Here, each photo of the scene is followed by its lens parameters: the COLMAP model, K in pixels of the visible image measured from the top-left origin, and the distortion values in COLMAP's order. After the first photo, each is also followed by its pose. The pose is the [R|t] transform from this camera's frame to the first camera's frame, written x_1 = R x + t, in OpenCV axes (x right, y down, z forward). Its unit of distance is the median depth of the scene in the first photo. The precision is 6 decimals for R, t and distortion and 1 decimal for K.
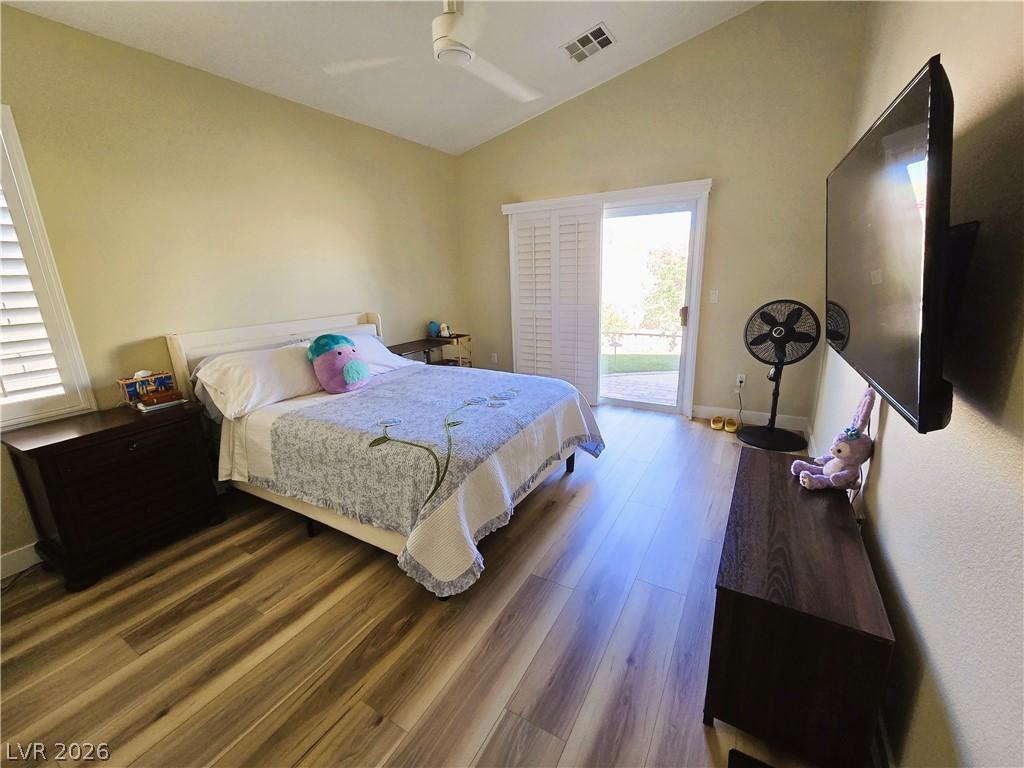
lens RADIAL K [[422.0, 0, 512.5], [0, 422.0, 379.1], [0, 0, 1]] dist [0.002473, 0.000061]
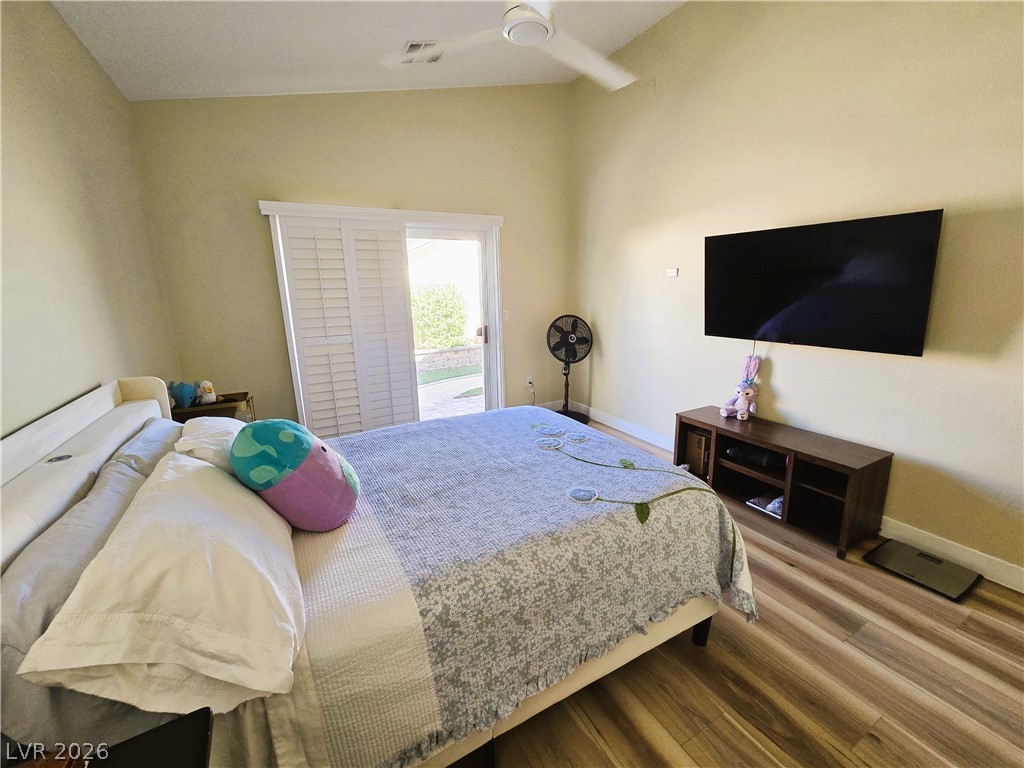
lens RADIAL K [[422.0, 0, 512.5], [0, 422.0, 379.1], [0, 0, 1]] dist [0.002473, 0.000061]
pose [[0.511627, -0.169960, 0.842230, -0.821707], [0.217591, 0.973916, 0.064355, -0.147254], [-0.831199, 0.150335, 0.535264, 0.596108]]
